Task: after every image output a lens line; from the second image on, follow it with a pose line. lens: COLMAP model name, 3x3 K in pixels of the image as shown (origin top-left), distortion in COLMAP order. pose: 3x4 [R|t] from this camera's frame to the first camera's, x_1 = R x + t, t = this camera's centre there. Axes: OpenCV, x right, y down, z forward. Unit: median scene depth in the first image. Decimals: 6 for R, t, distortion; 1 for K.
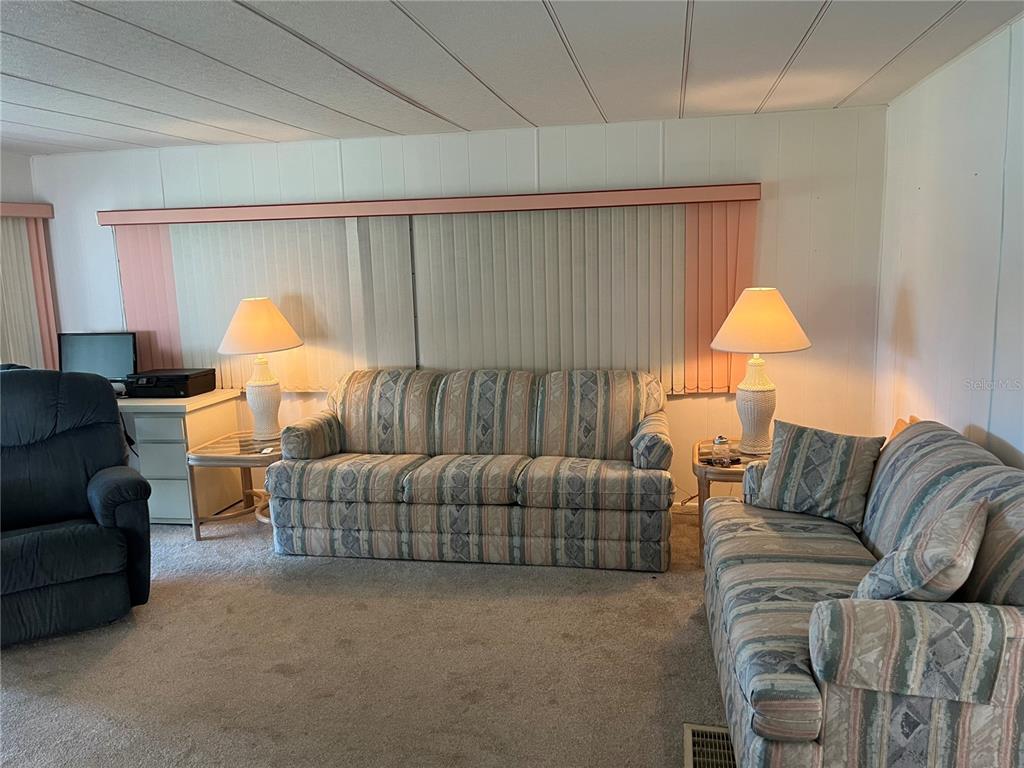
lens RADIAL K [[778.1, 0, 513.9], [0, 778.1, 383.5], [0, 0, 1]] dist [0.054379, -0.071969]
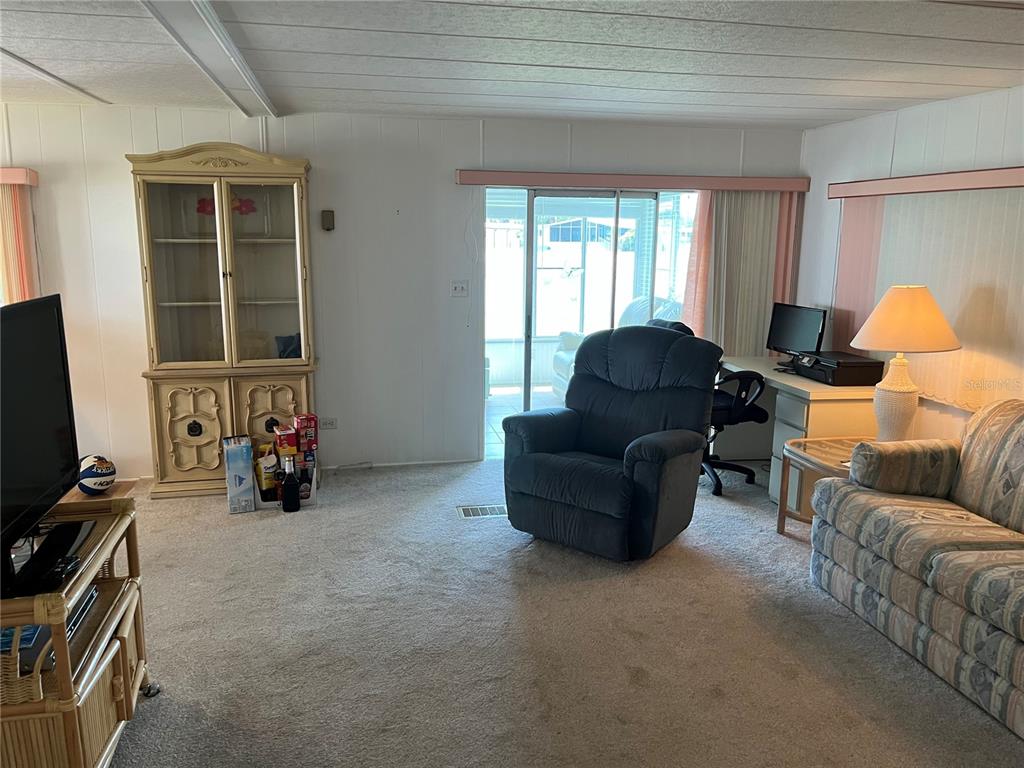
lens RADIAL K [[778.1, 0, 513.4], [0, 778.1, 374.9], [0, 0, 1]] dist [0.054379, -0.071969]
pose [[0.380113, 0.202006, -0.902612, 0.320845], [-0.173623, 0.974096, 0.144888, -0.074189], [0.908498, 0.101640, 0.405339, 0.329372]]
